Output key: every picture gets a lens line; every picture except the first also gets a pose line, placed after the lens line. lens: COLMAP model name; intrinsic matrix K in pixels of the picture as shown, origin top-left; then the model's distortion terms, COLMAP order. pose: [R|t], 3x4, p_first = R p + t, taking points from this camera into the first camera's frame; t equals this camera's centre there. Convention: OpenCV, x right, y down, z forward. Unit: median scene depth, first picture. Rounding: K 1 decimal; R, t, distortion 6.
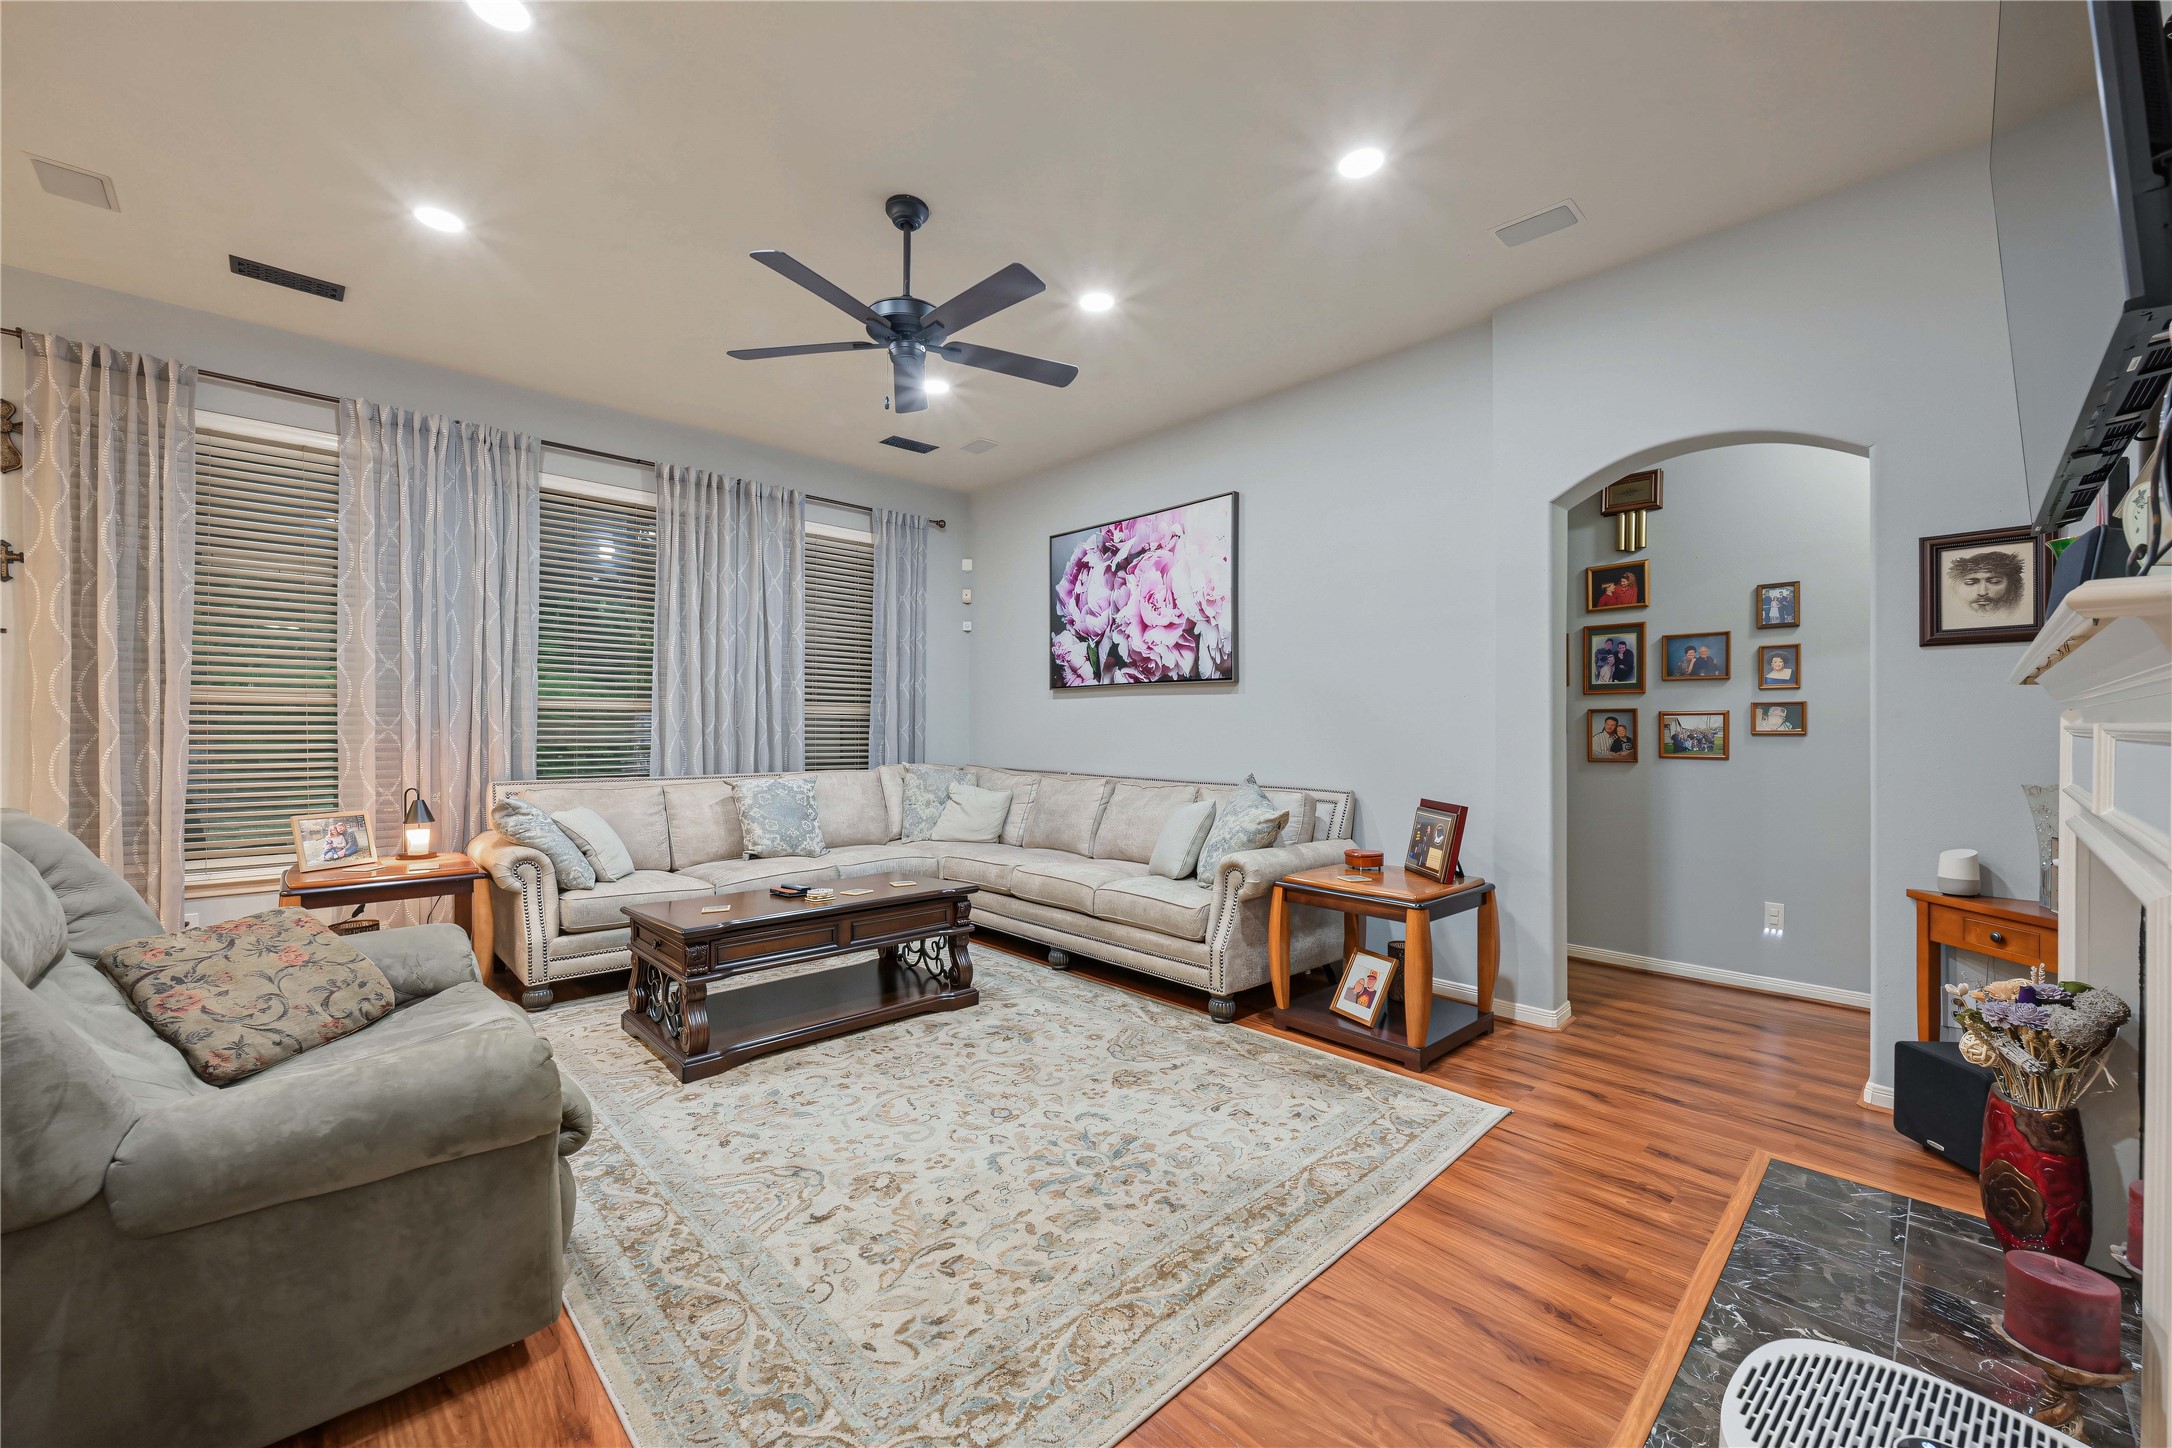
lens RADIAL K [[847.8, 0, 1086.0], [0, 847.8, 724.0], [0, 0, 1]] dist [0.001009, 0.000045]
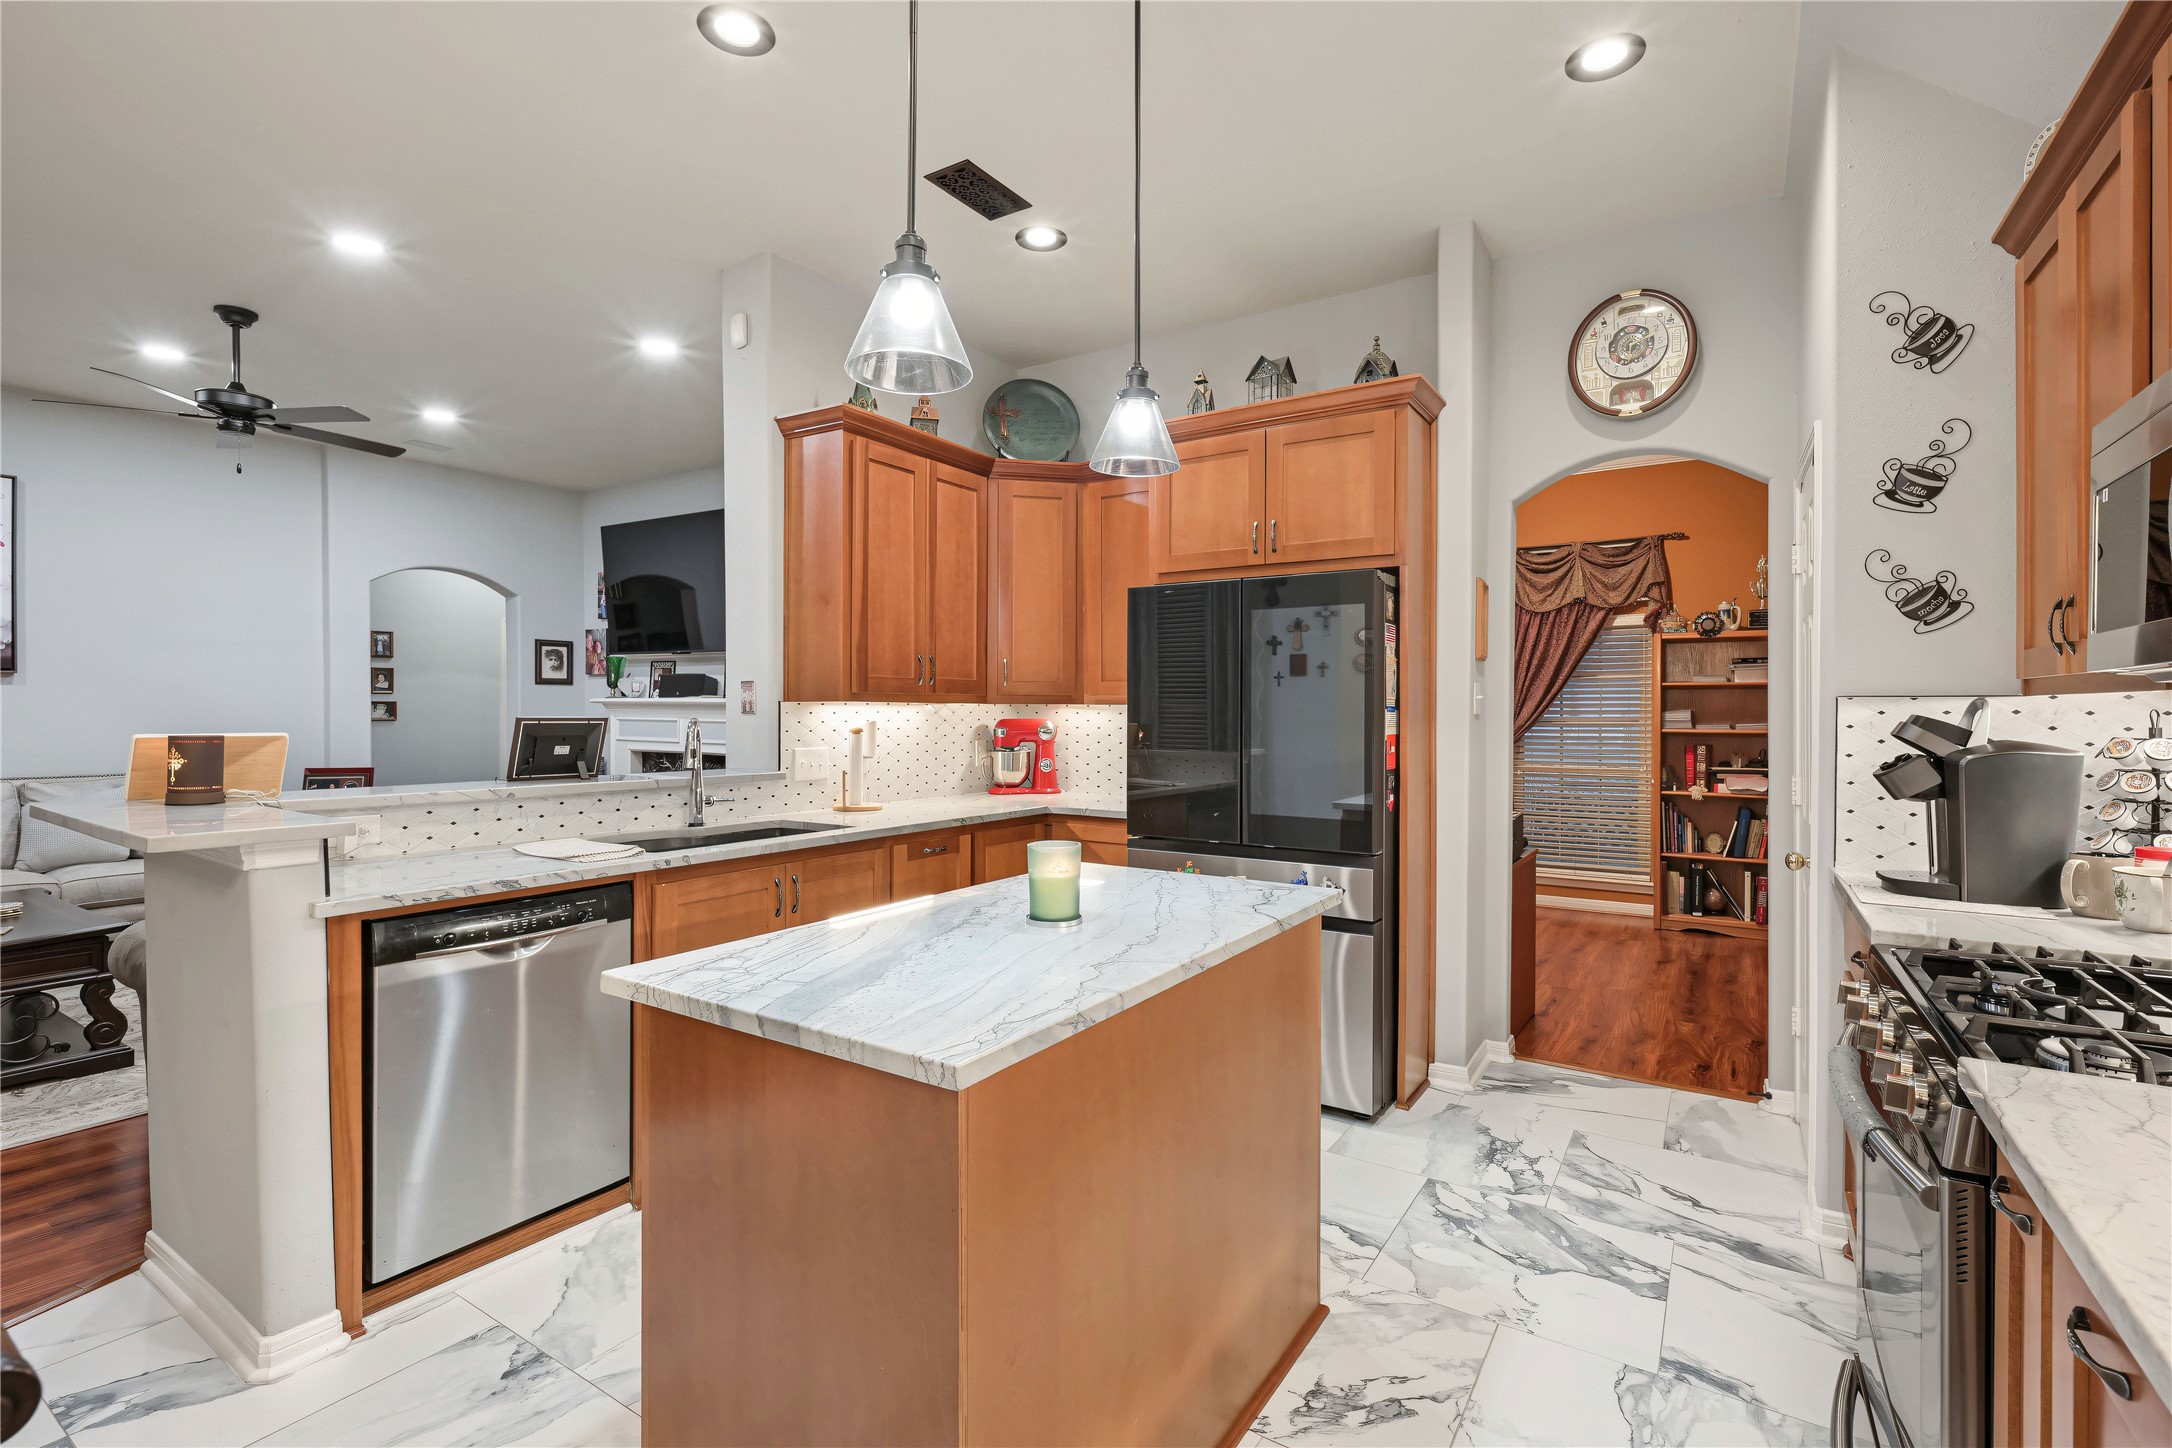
lens RADIAL K [[847.8, 0, 1086.0], [0, 847.8, 724.0], [0, 0, 1]] dist [0.001009, 0.000045]
pose [[-0.266394, -0.017050, 0.963713, -1.752399], [-0.013142, 0.999815, 0.014056, -0.033634], [-0.963775, -0.008921, -0.266569, 0.140409]]
